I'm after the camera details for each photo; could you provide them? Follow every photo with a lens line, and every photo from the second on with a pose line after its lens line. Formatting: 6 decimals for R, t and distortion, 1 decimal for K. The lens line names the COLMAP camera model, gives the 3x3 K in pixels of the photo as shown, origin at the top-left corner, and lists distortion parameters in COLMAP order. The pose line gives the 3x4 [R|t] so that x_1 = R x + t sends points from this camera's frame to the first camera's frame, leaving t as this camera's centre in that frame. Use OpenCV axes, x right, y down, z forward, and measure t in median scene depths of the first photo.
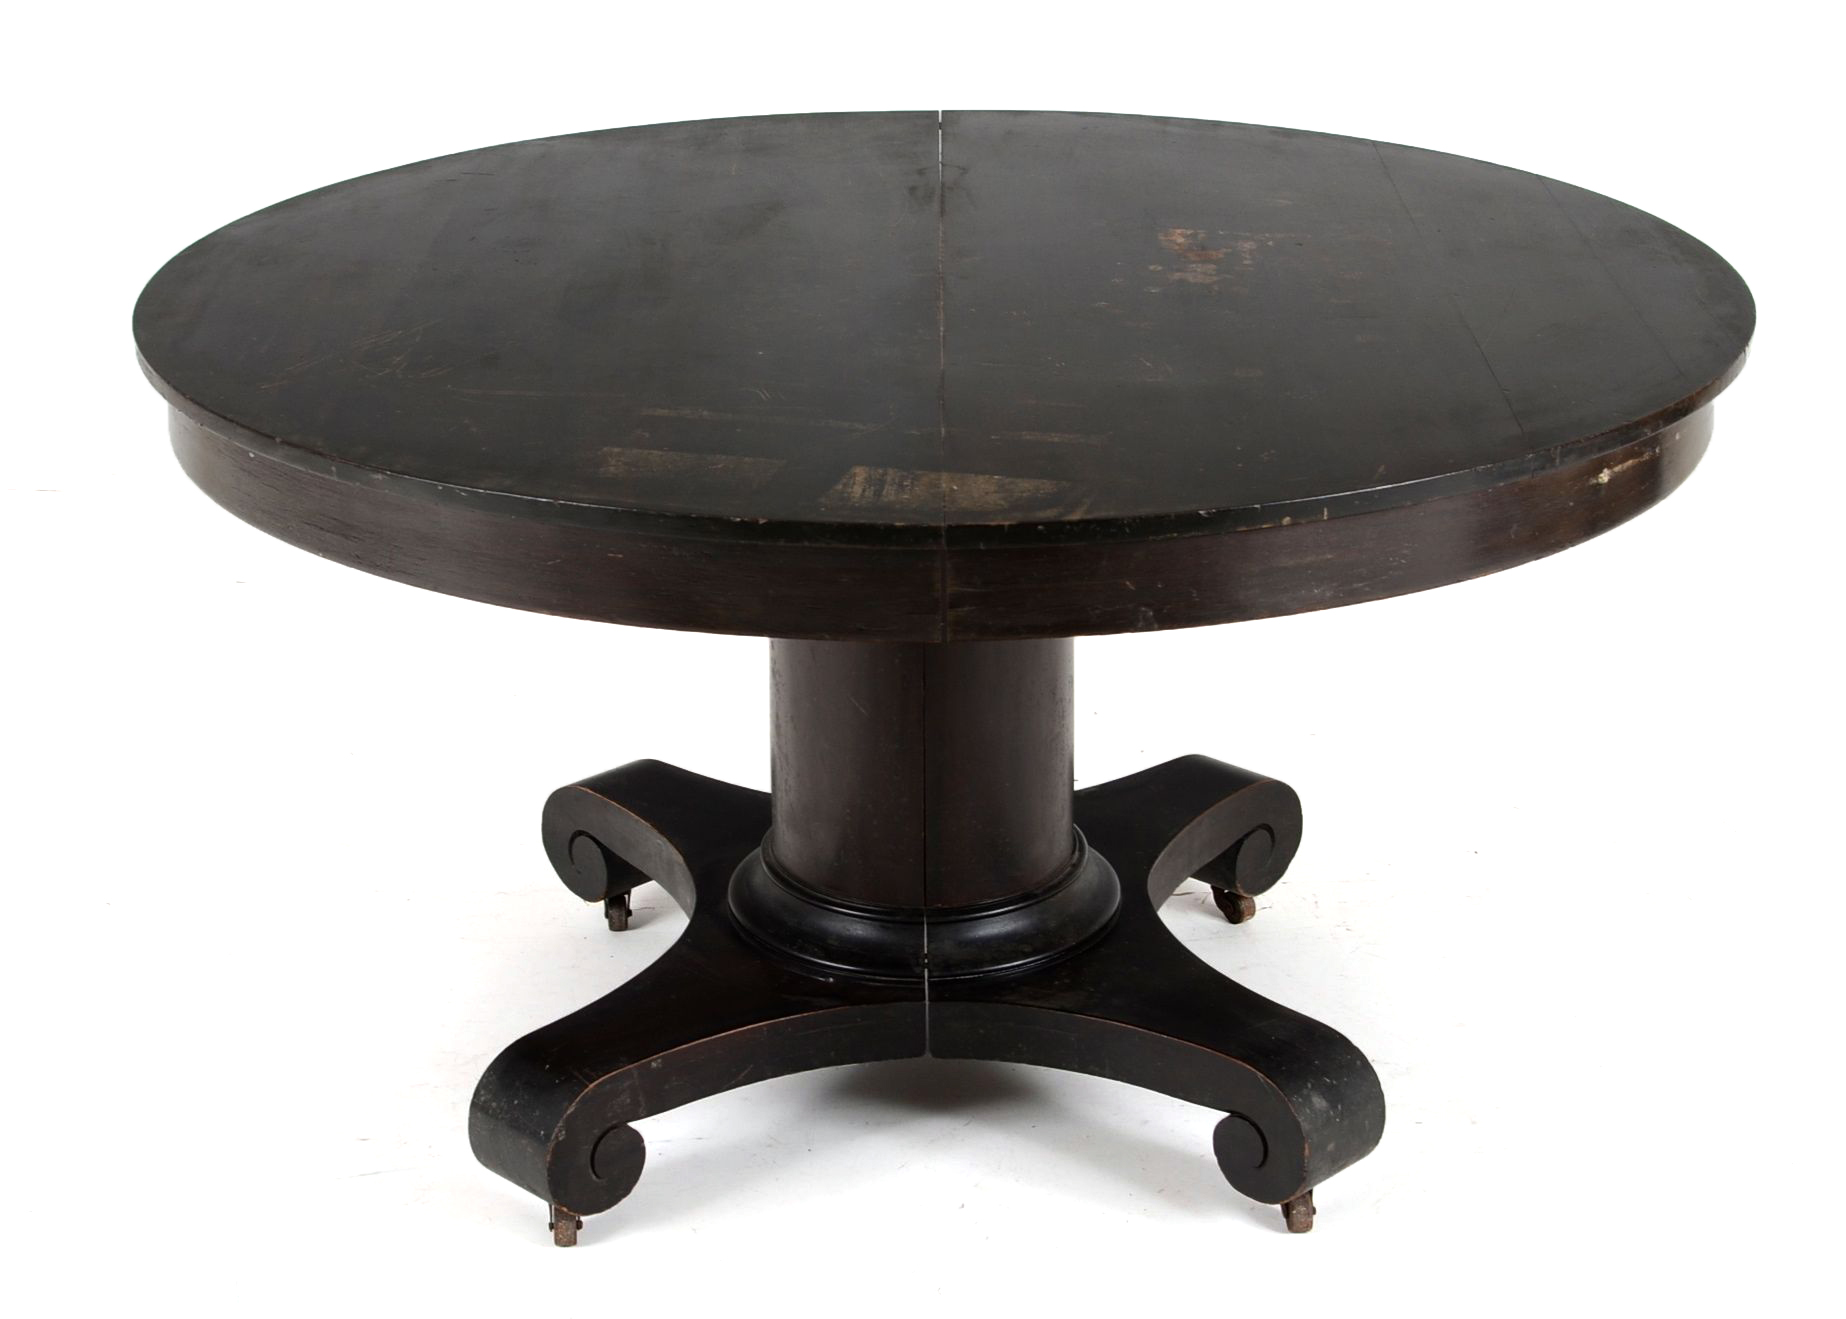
lens RADIAL K [[3191.2, 0, 921.5], [0, 3191.2, 667.0], [0, 0, 1]] dist [0.129169, 0.000000]
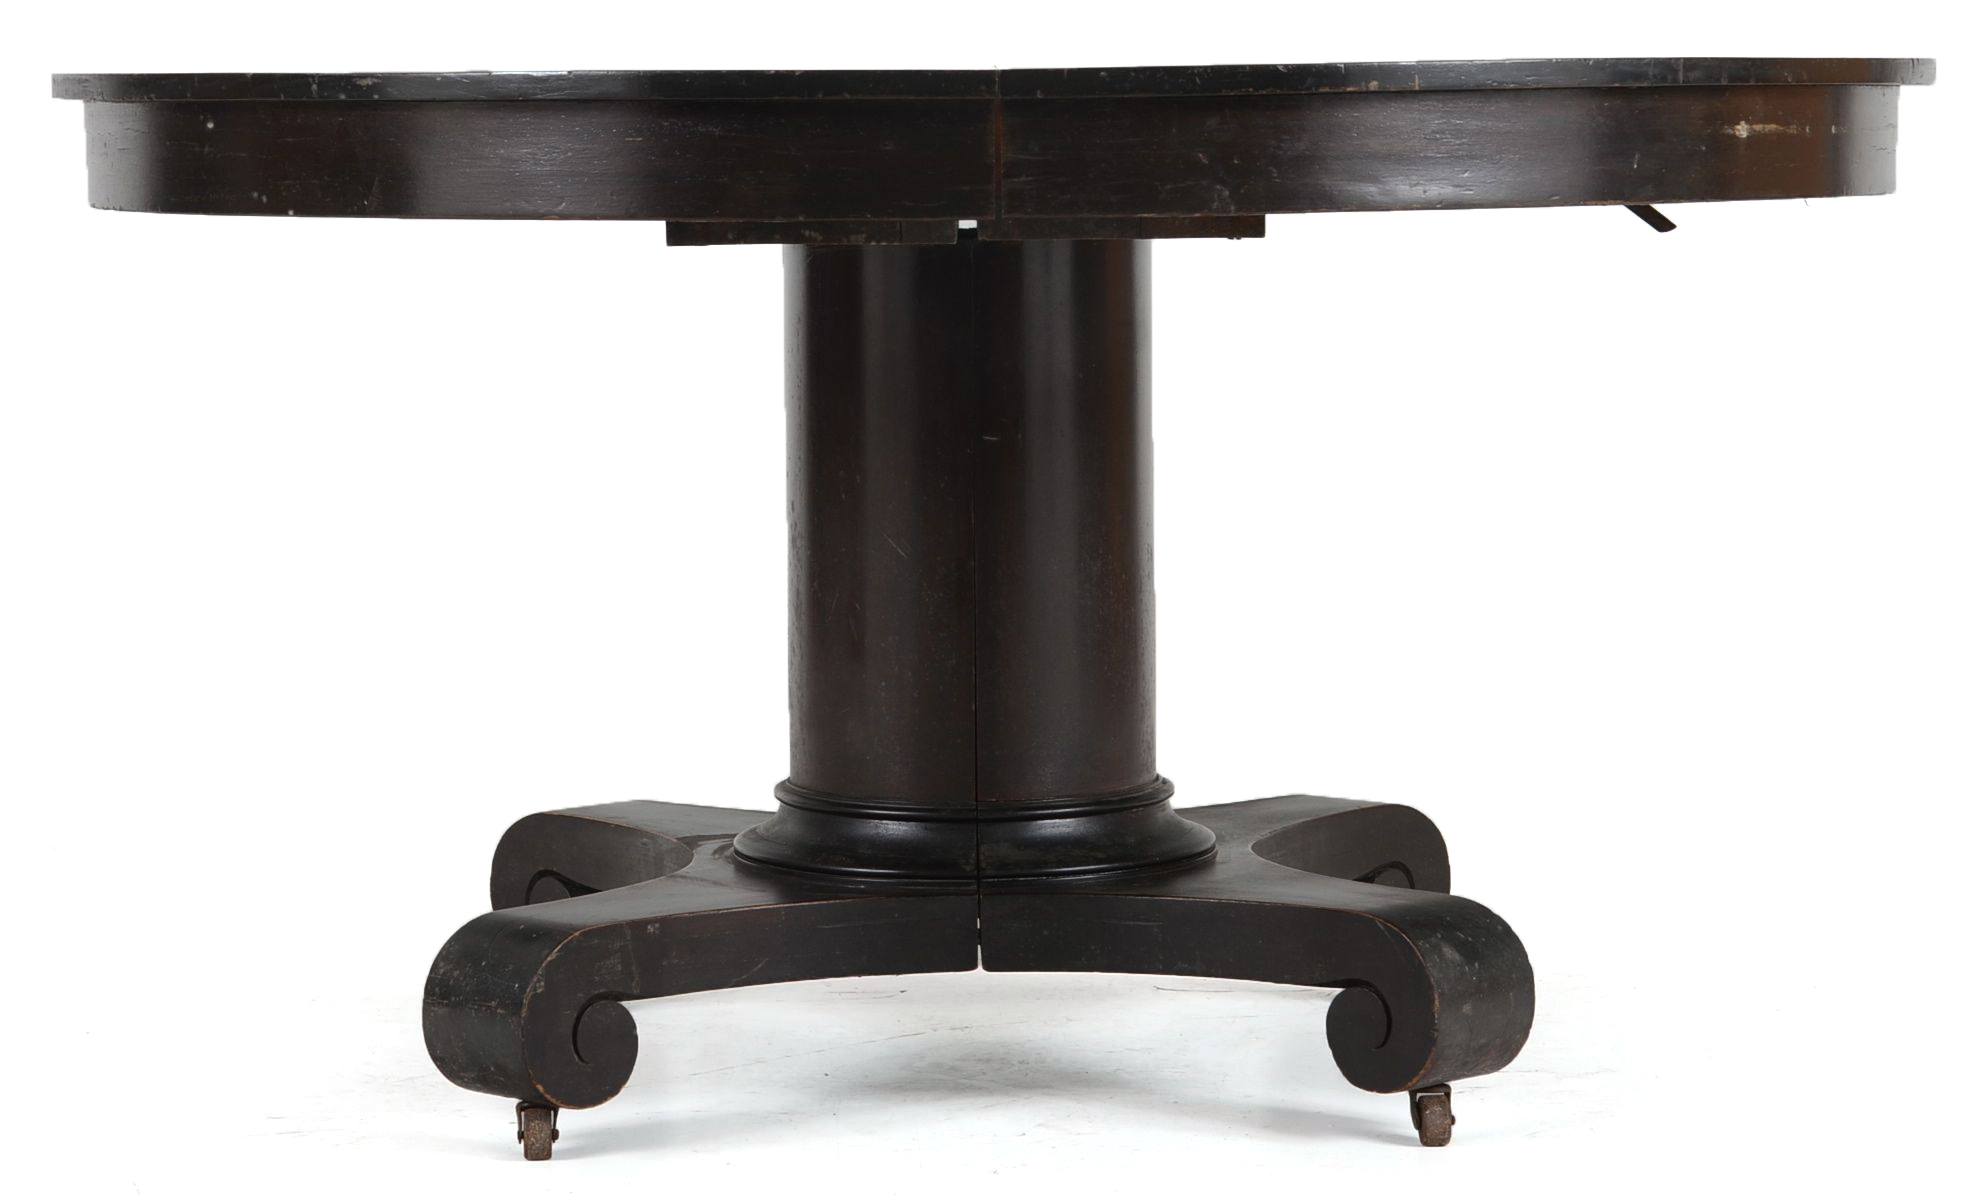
lens RADIAL K [[5061.0, 0, 996.8], [0, 5061.0, 594.9], [0, 0, 1]] dist [0.423813, 0.000000]
pose [[0.999960, -0.002718, 0.008491, -0.004684], [0.004768, 0.967777, -0.251765, 0.365355], [-0.007533, 0.251796, 0.967751, -0.291316]]
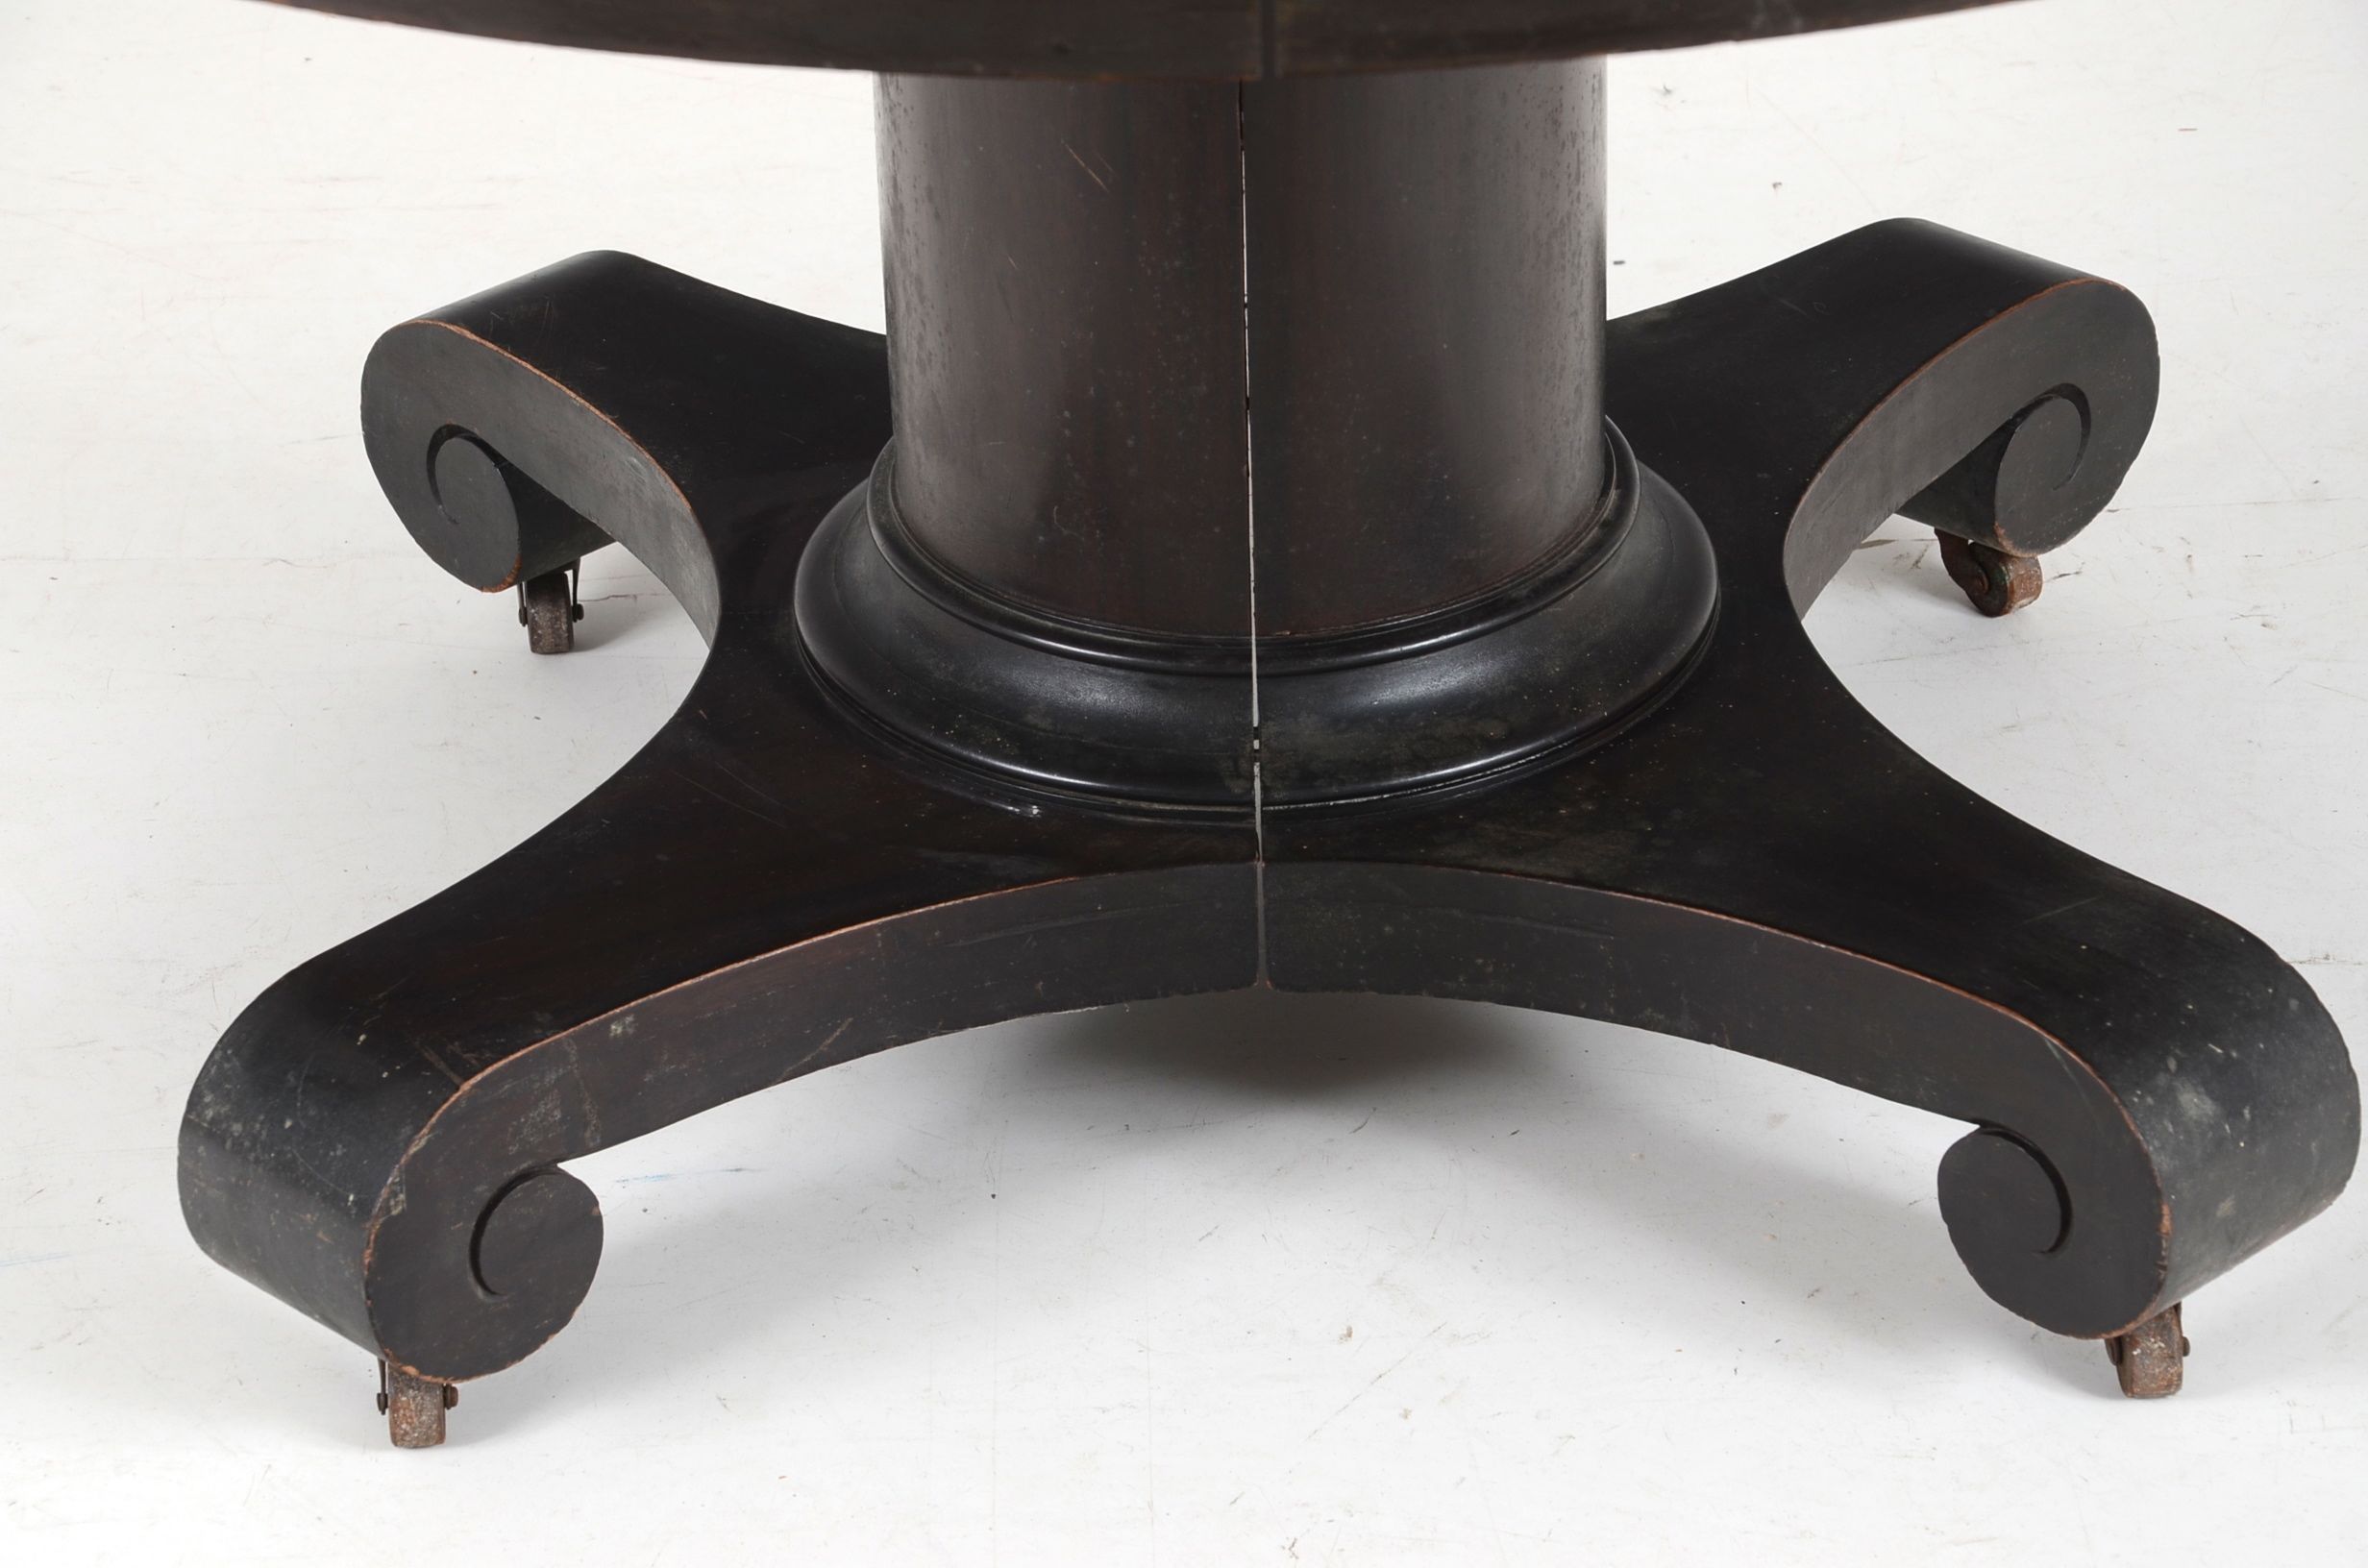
lens RADIAL K [[6885.4, 0, 1174.3], [0, 6885.4, 783.6], [0, 0, 1]] dist [0.785474, 0.000000]
pose [[0.999706, -0.012968, -0.020481, 0.009520], [0.015615, 0.990735, 0.134906, -0.030367], [0.018542, -0.135187, 0.990647, 0.092472]]
